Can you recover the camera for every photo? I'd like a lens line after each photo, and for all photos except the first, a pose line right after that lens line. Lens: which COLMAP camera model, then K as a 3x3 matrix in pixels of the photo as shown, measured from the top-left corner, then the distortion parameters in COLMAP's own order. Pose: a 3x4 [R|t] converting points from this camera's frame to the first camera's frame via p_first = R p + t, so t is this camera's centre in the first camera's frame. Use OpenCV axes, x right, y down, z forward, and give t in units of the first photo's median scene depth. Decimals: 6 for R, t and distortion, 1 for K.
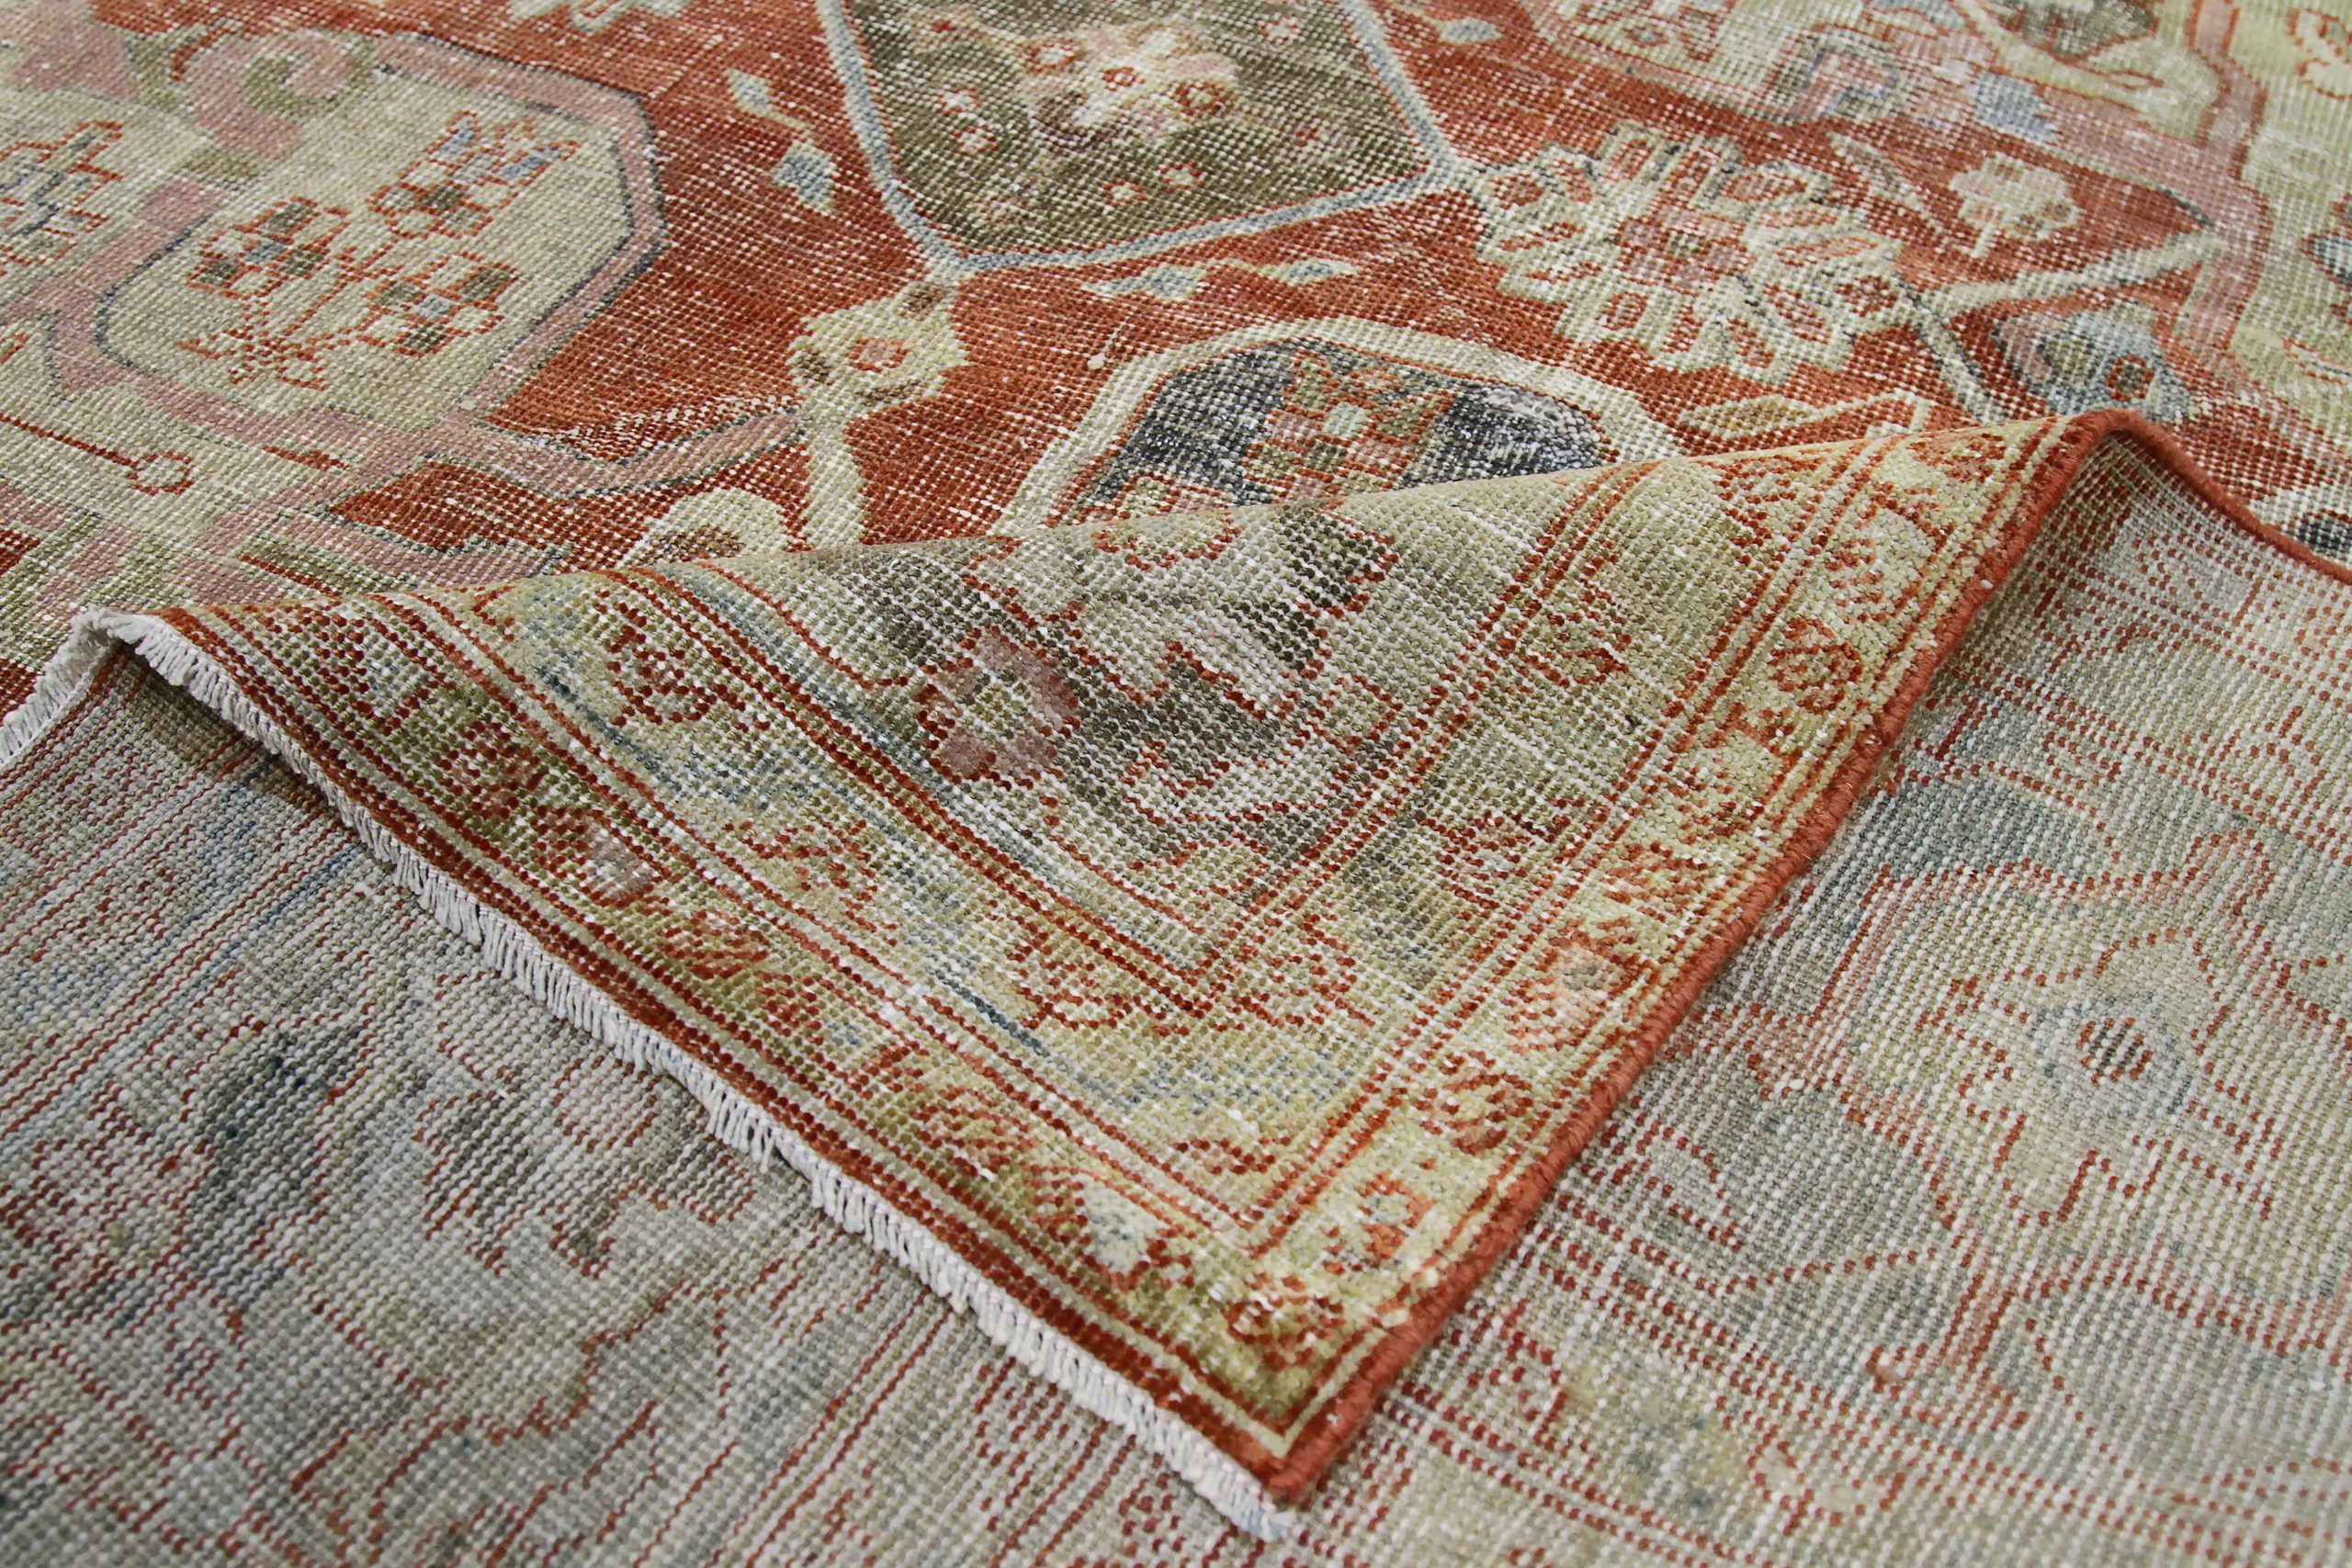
lens RADIAL K [[2582.9, 0, 1178.4], [0, 2582.9, 797.0], [0, 0, 1]] dist [-0.120646, 0.000000]
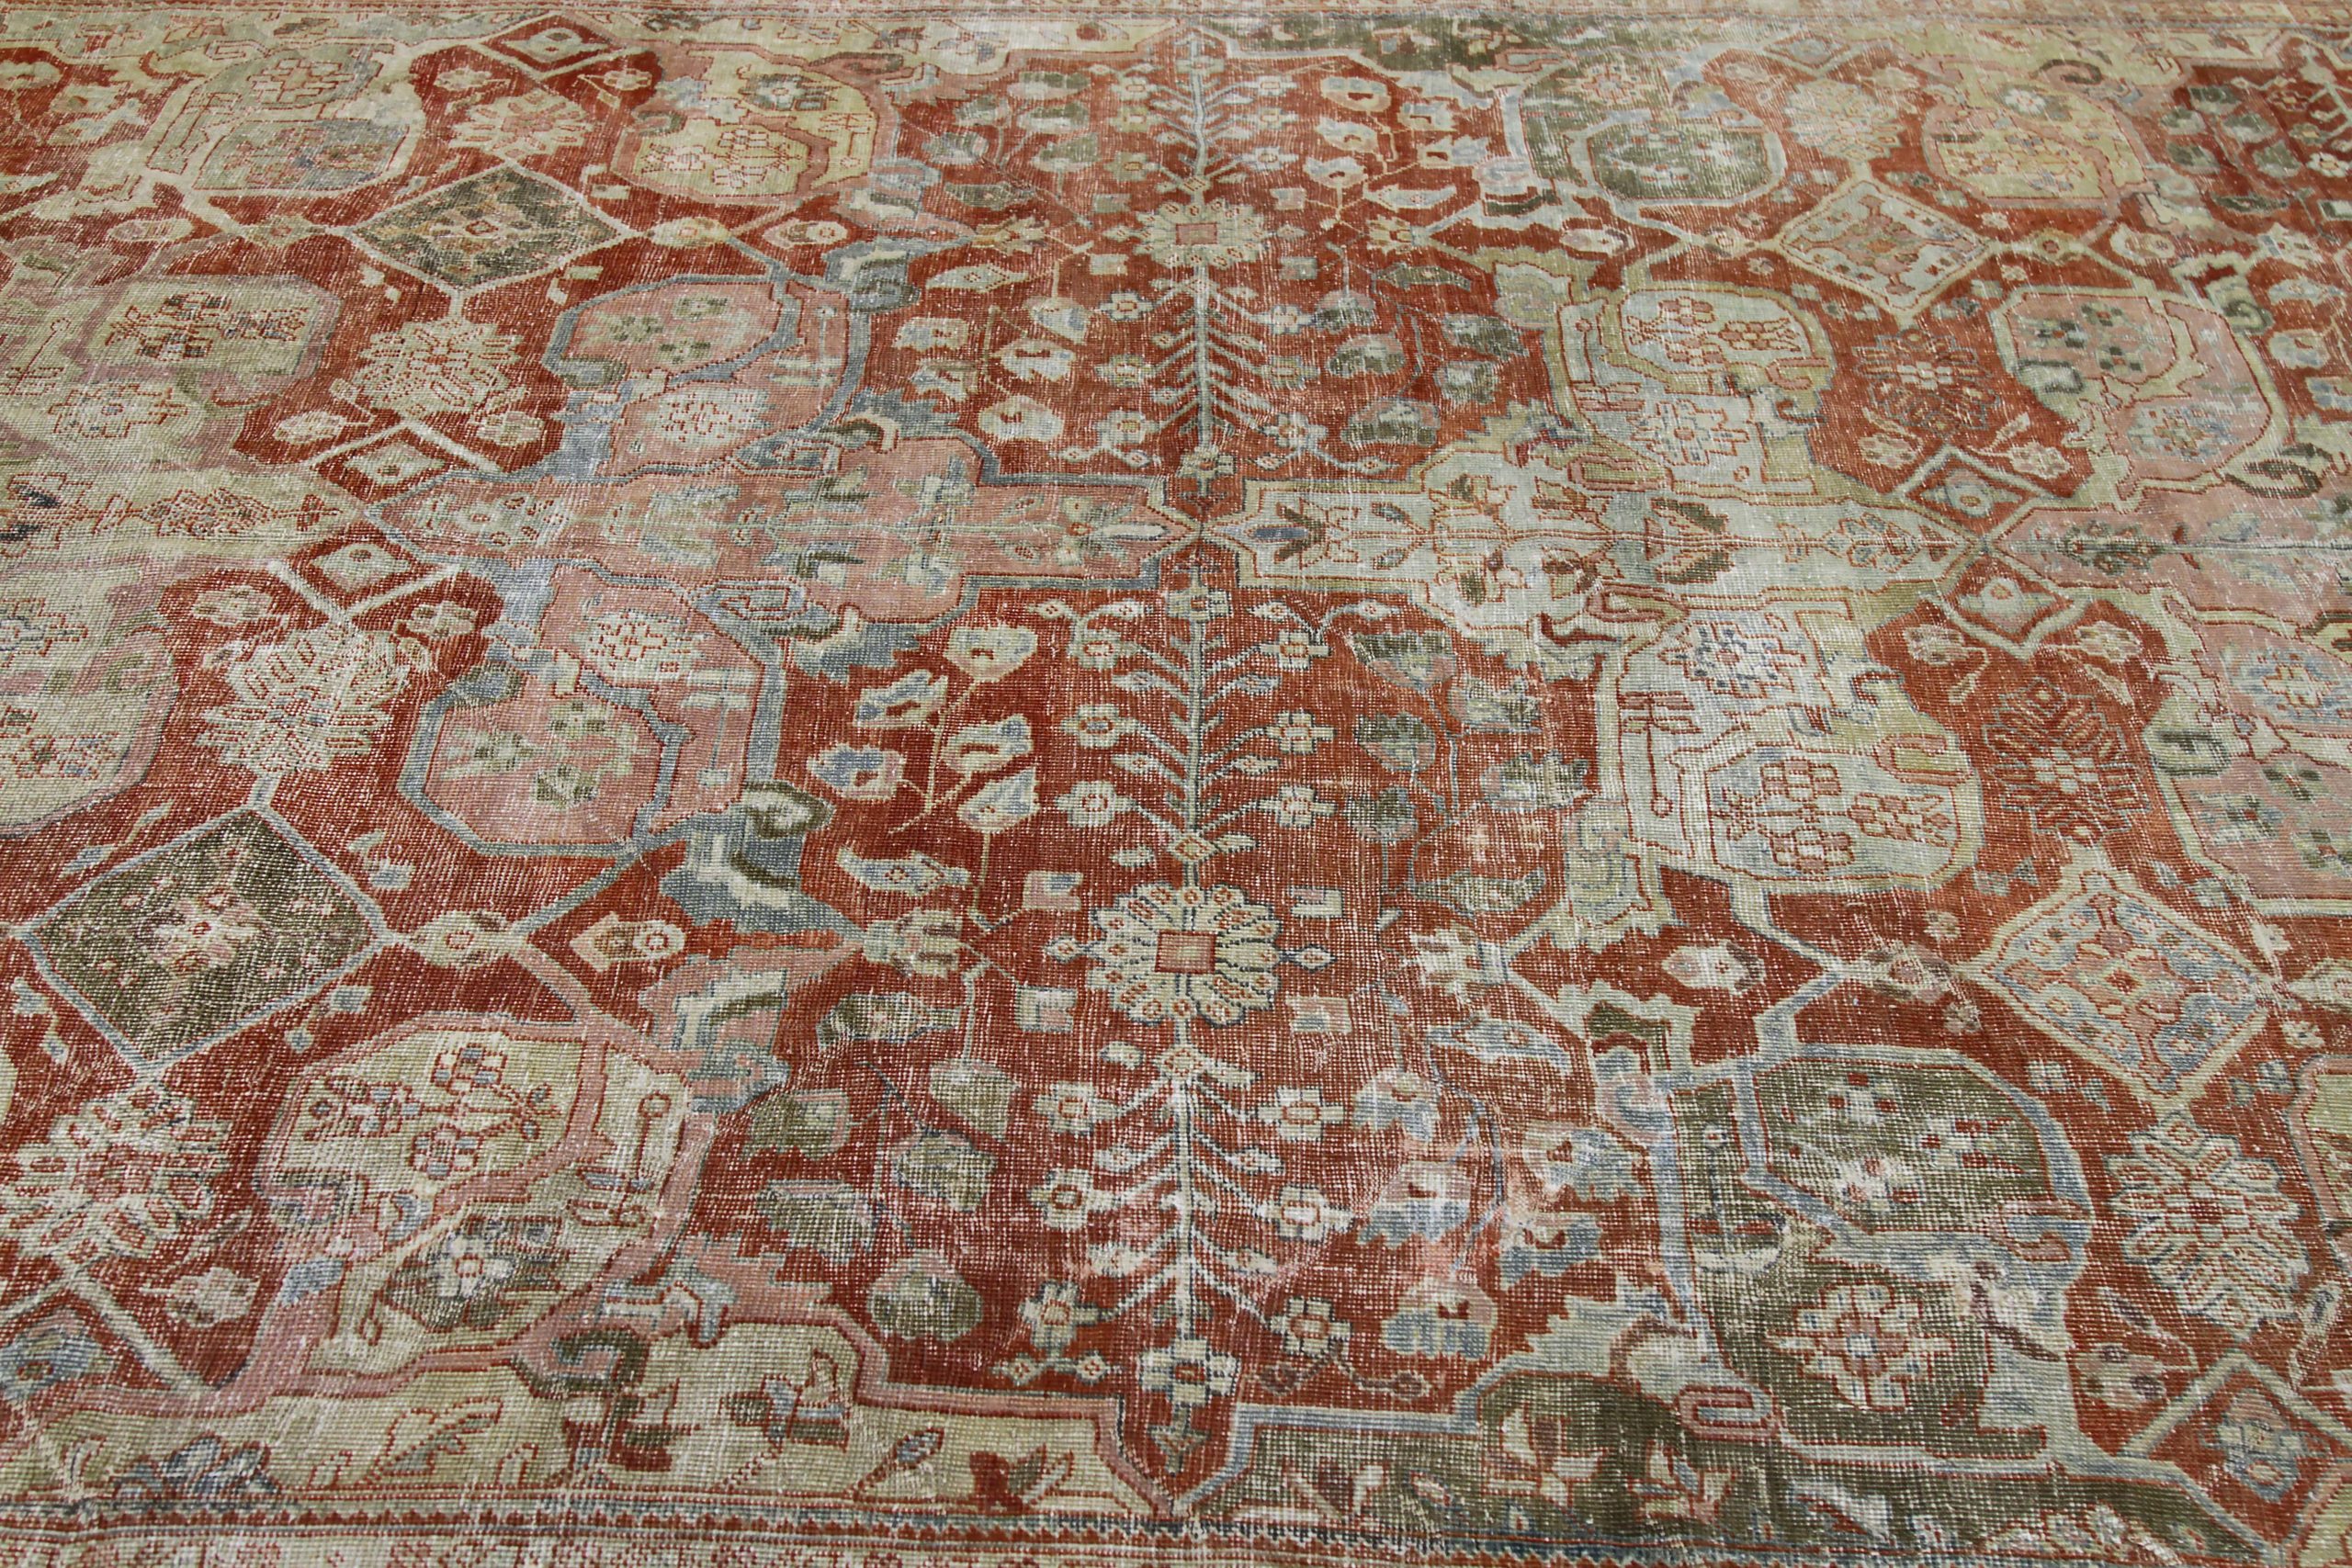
lens RADIAL K [[3060.8, 0, 1168.2], [0, 3060.8, 797.7], [0, 0, 1]] dist [-0.073078, 0.000000]
pose [[0.433868, 0.576591, -0.692316, 1.806014], [-0.676747, 0.715827, 0.172061, -1.249254], [0.594788, 0.393871, 0.700780, -0.138632]]
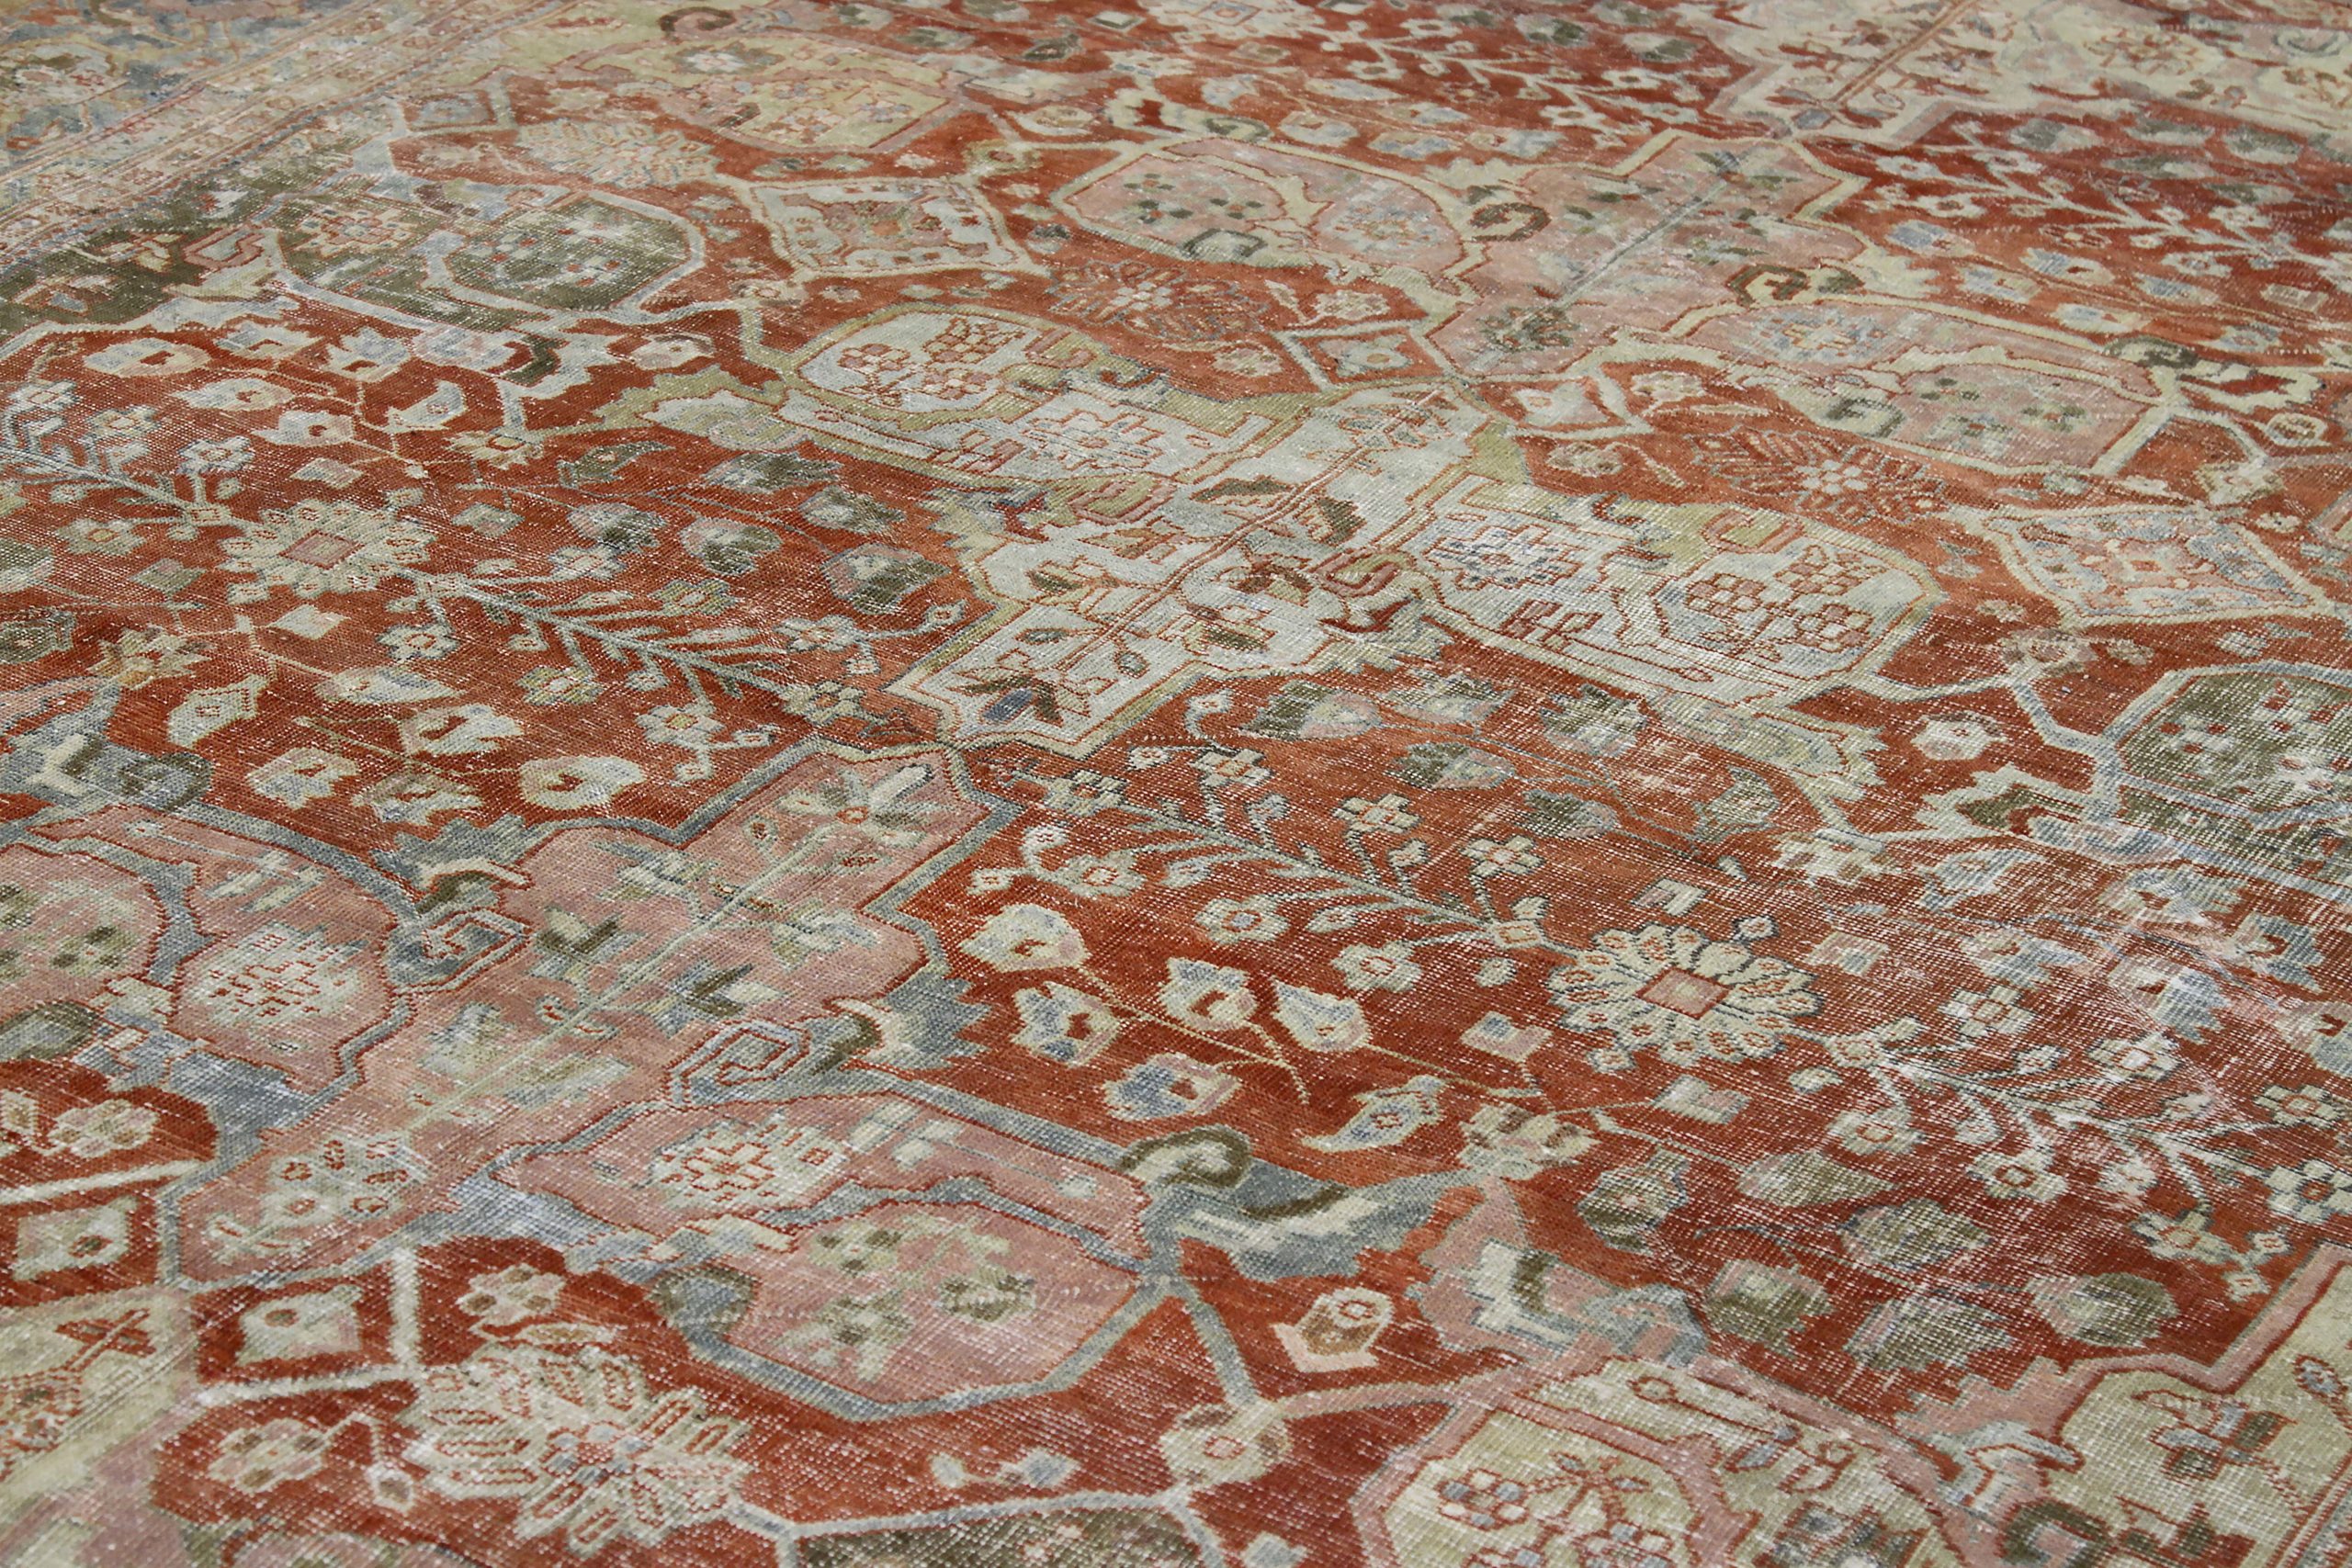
lens RADIAL K [[4877.6, 0, 1184.1], [0, 4877.6, 800.0], [0, 0, 1]] dist [0.107129, 0.000000]
pose [[0.996068, 0.059348, -0.065781, 0.193255], [-0.077123, 0.946259, -0.314080, 0.065857], [0.043605, 0.317918, 0.947115, -1.381781]]
